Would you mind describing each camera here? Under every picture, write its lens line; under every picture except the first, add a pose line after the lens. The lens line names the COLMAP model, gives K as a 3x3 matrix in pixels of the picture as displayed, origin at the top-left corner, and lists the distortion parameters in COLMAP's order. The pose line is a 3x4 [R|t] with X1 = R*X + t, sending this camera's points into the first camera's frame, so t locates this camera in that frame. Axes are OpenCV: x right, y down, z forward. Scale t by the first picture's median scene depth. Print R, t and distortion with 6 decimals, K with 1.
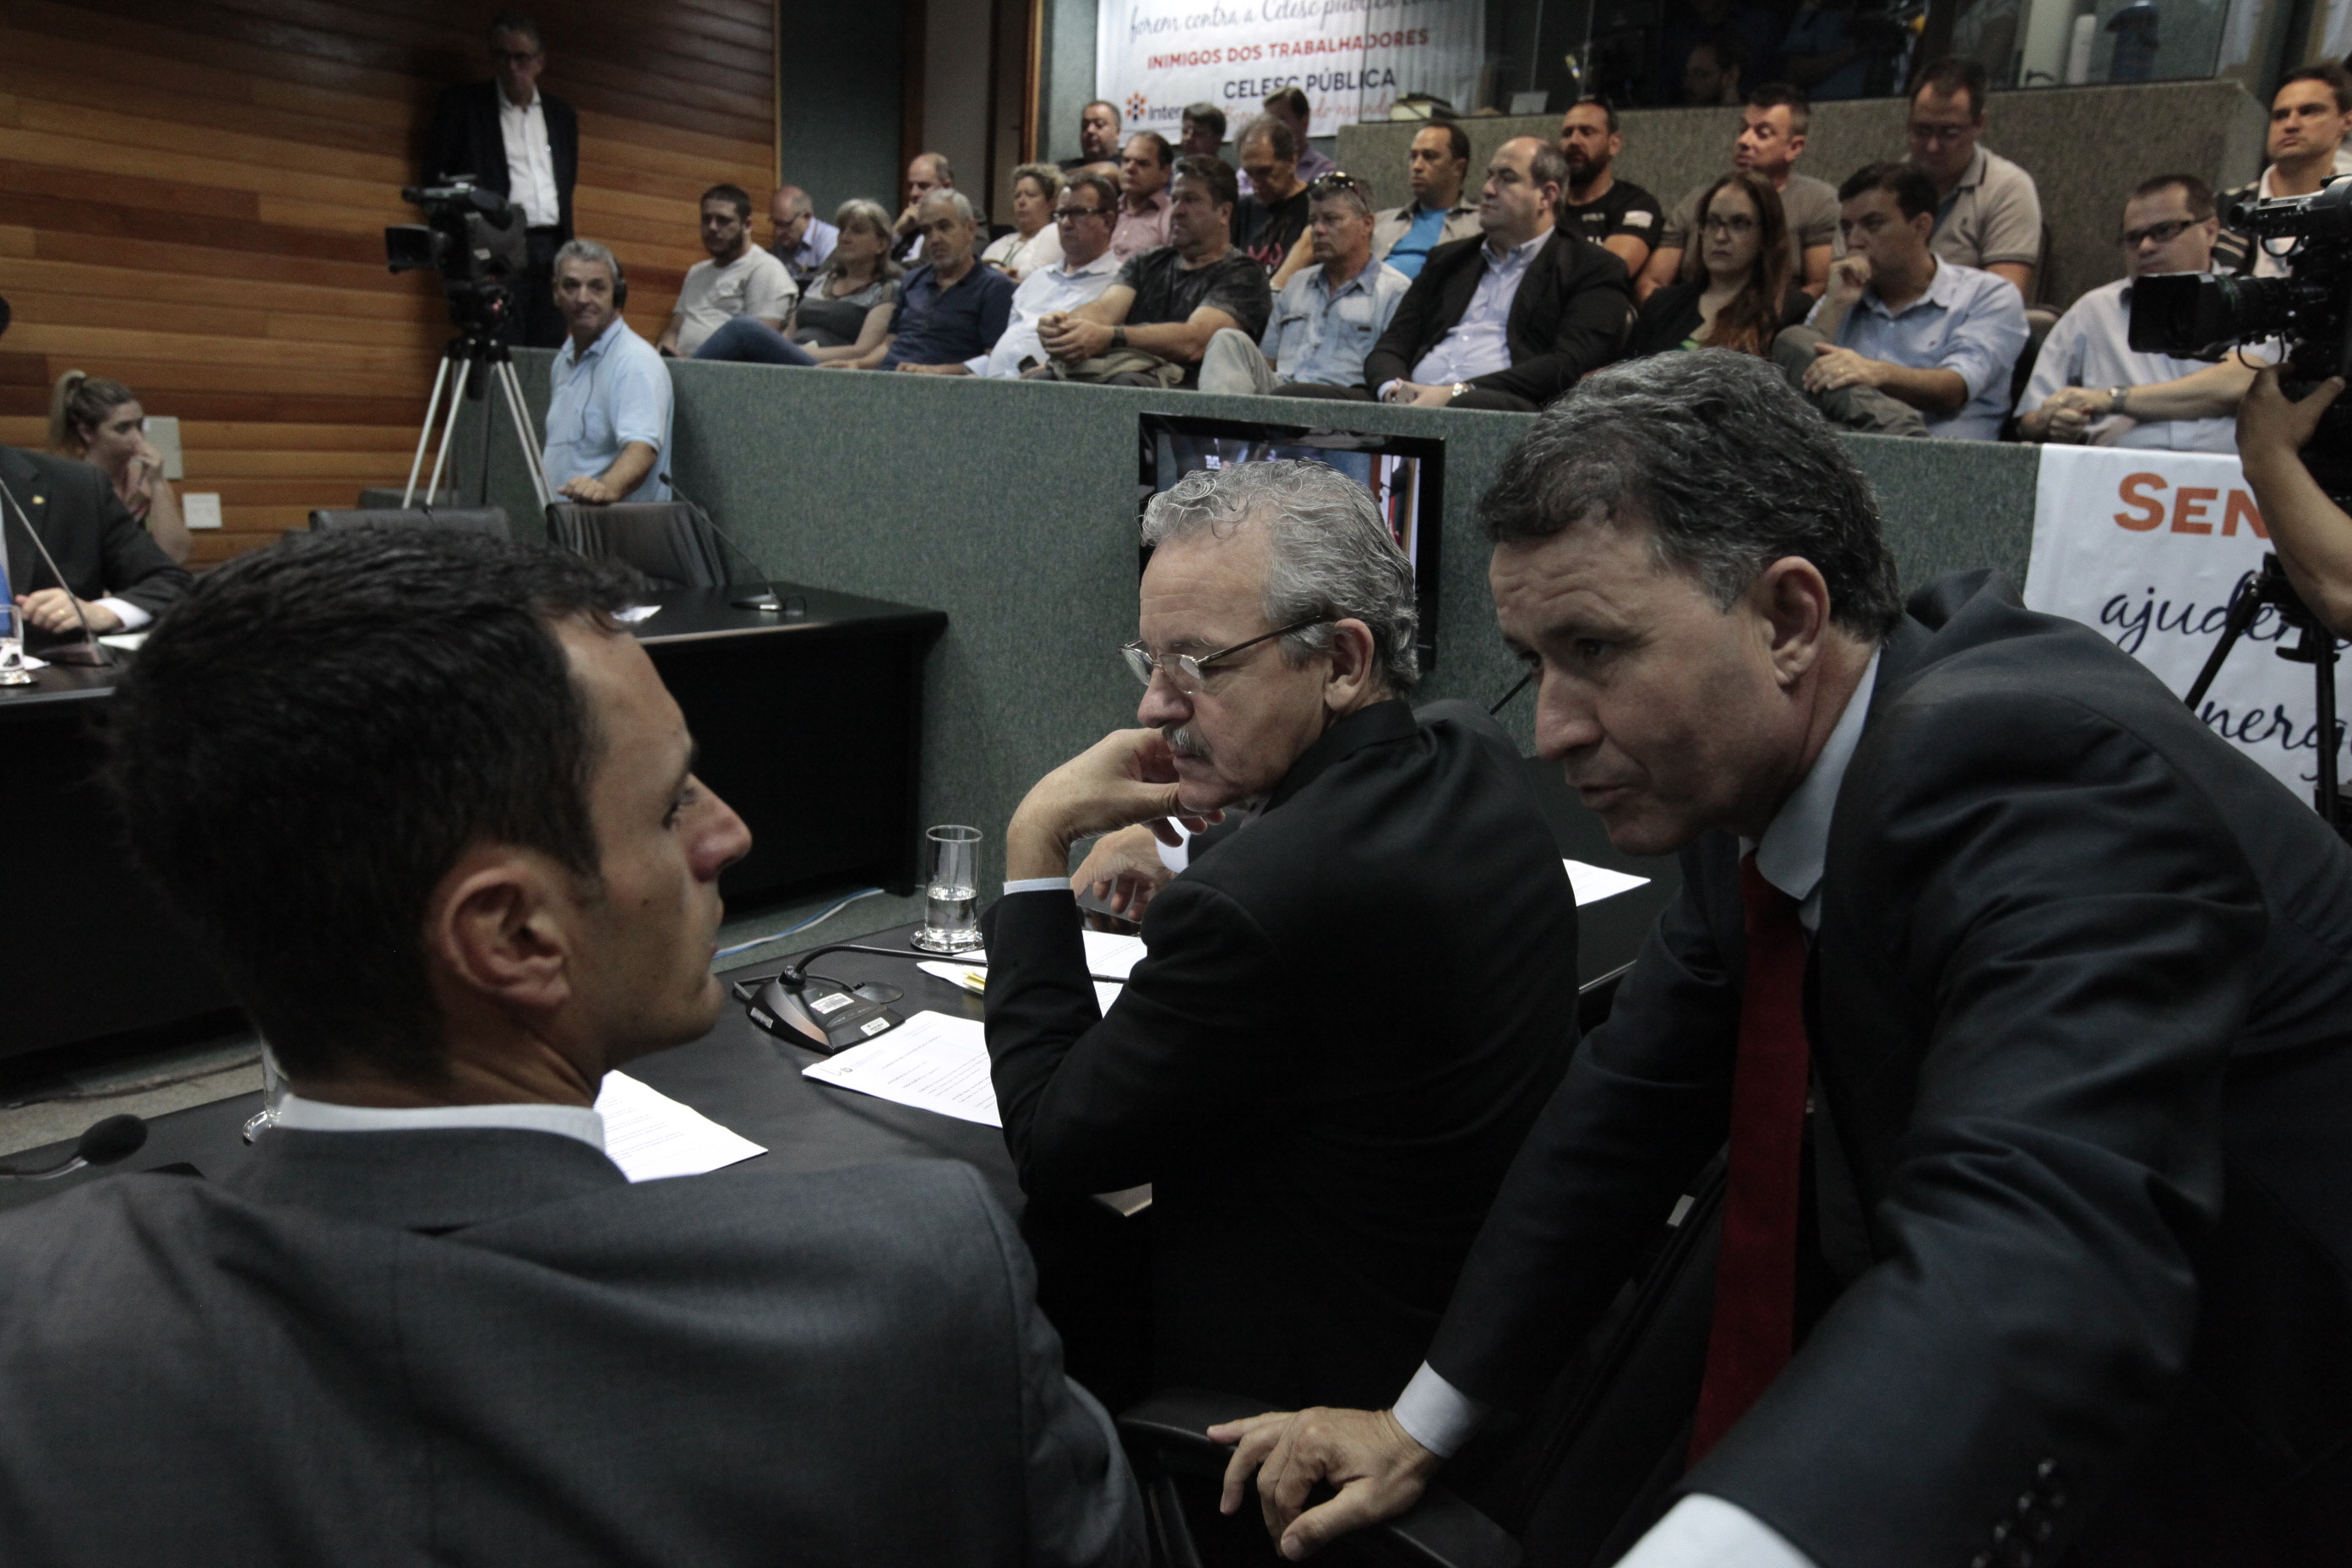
lens RADIAL K [[1744.4, 0, 1172.9], [0, 1744.4, 790.1], [0, 0, 1]] dist [-0.006299, 0.044547]
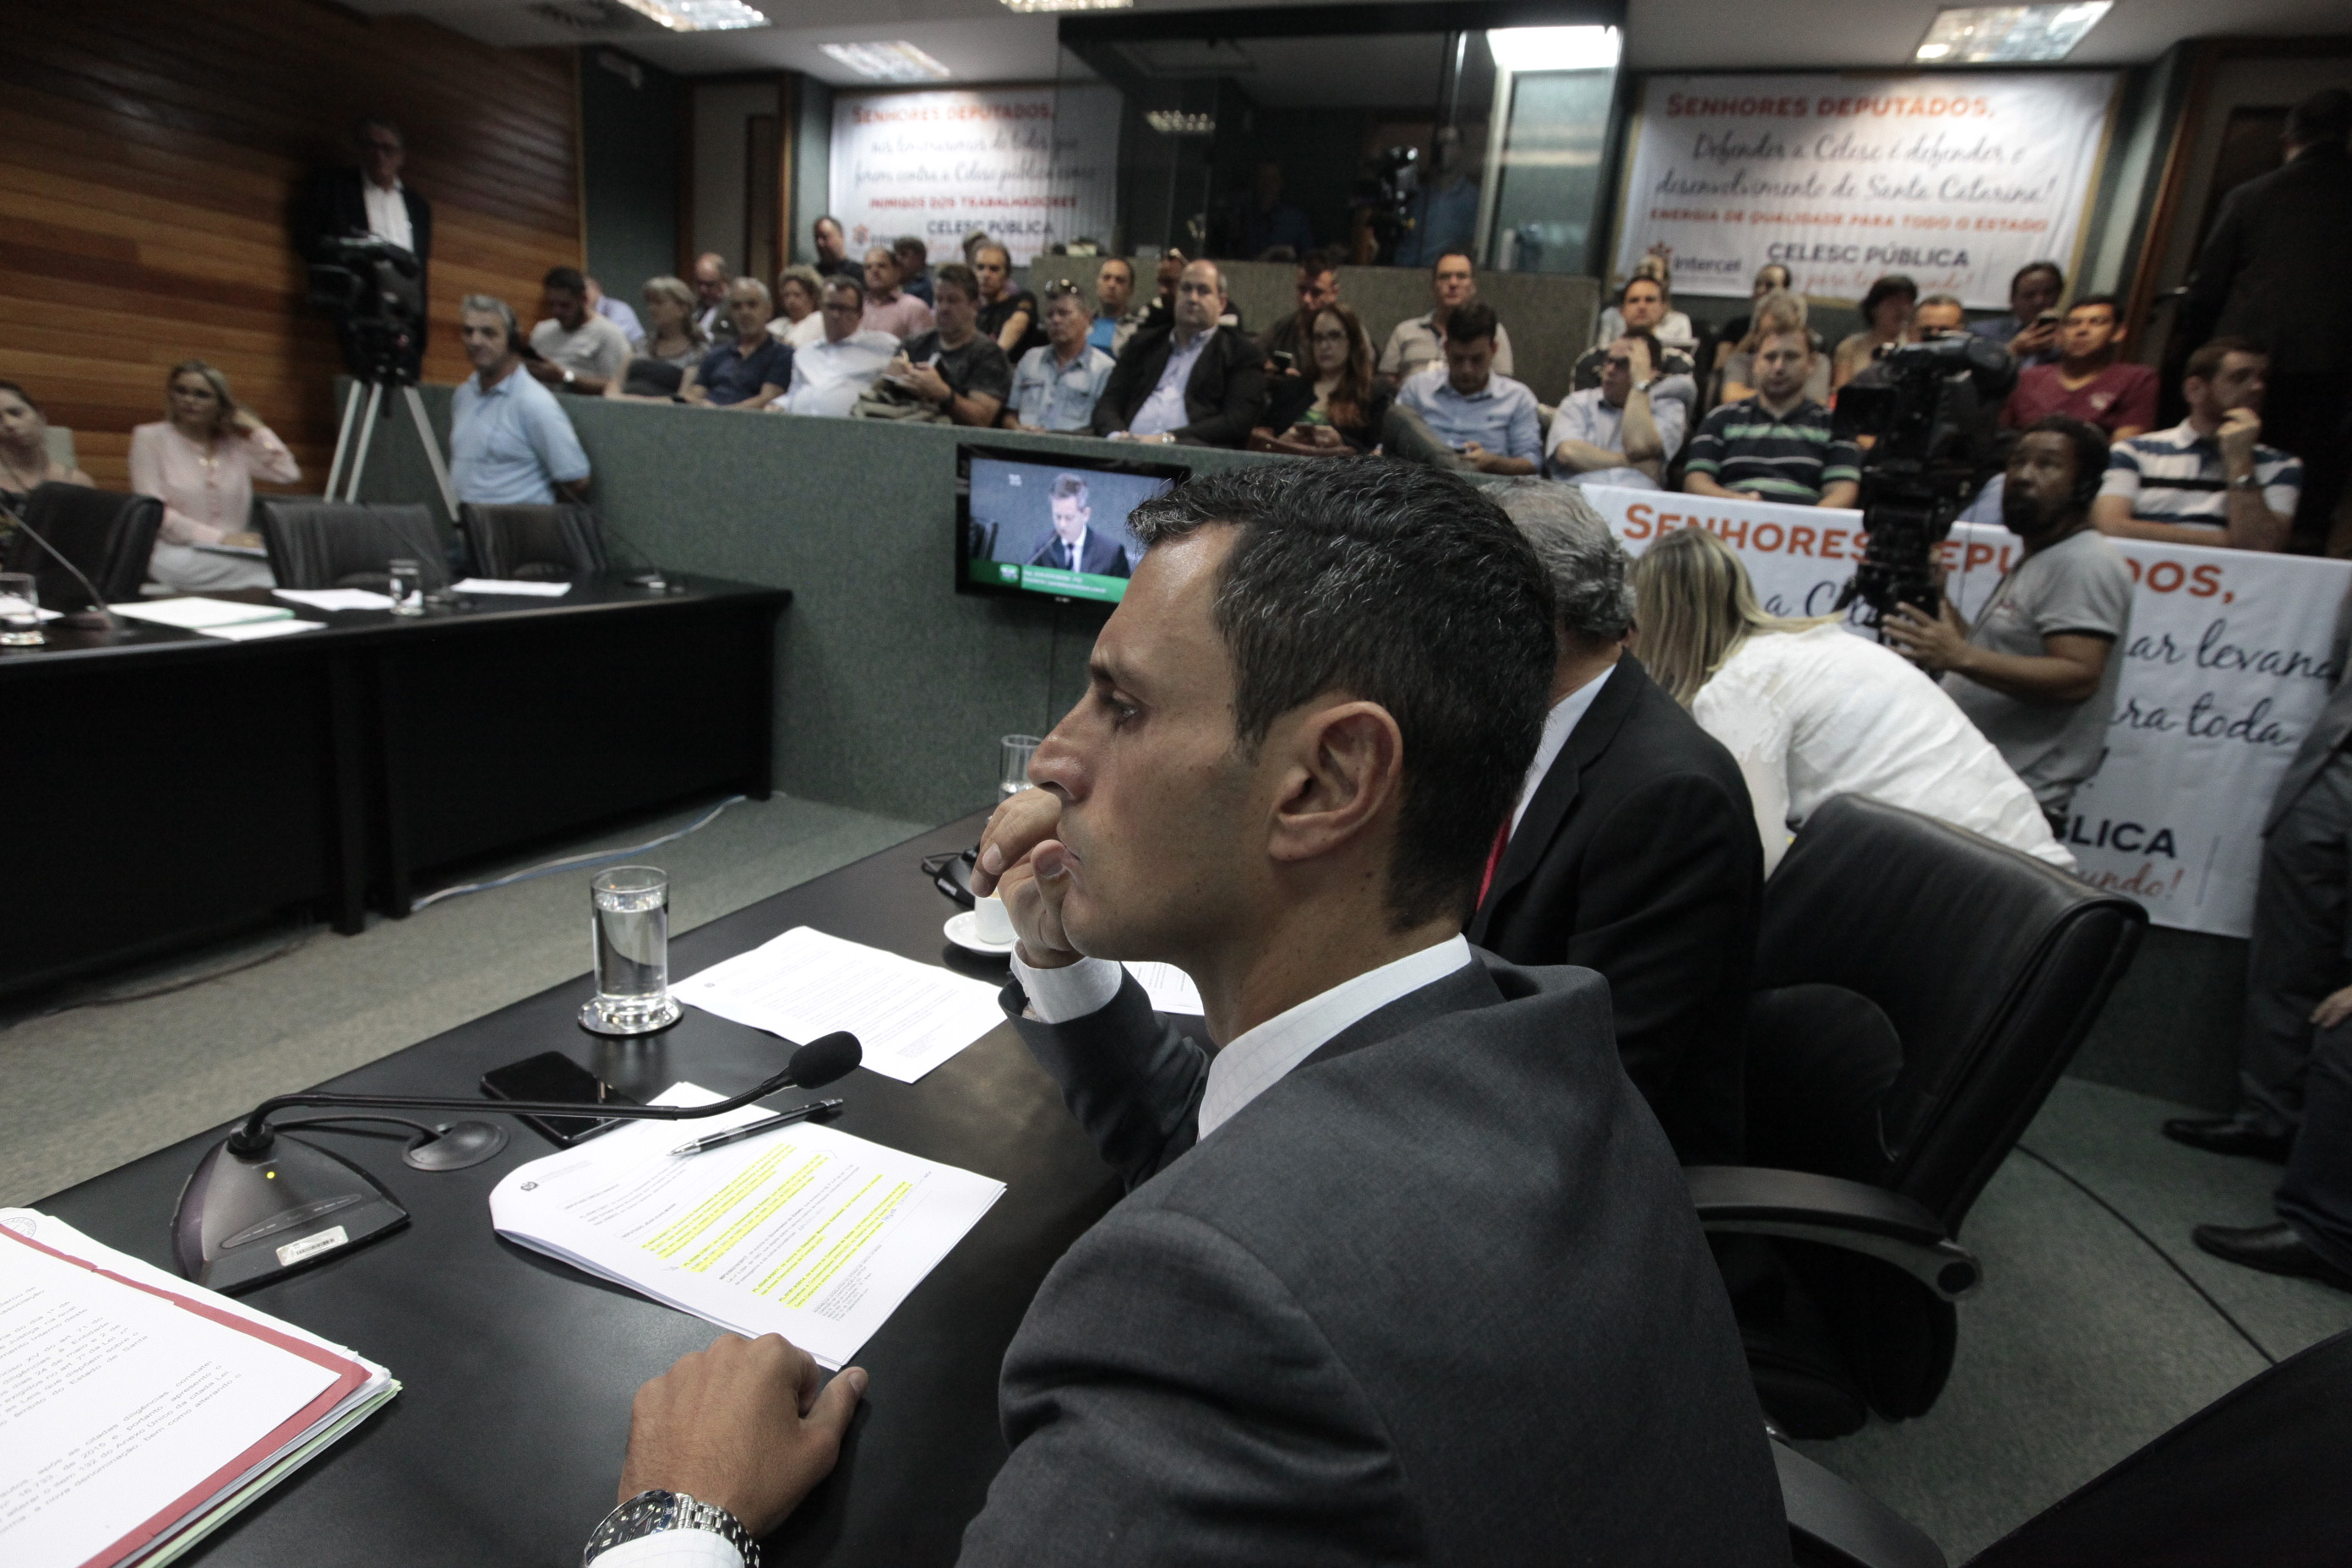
lens RADIAL K [[1154.3, 0, 1178.1], [0, 1154.3, 769.5], [0, 0, 1]] dist [-0.039842, 0.012808]
pose [[0.954390, -0.038760, 0.296037, -0.092357], [0.026453, 0.998616, 0.045467, 0.003838], [-0.297389, -0.035562, 0.954094, 0.047768]]
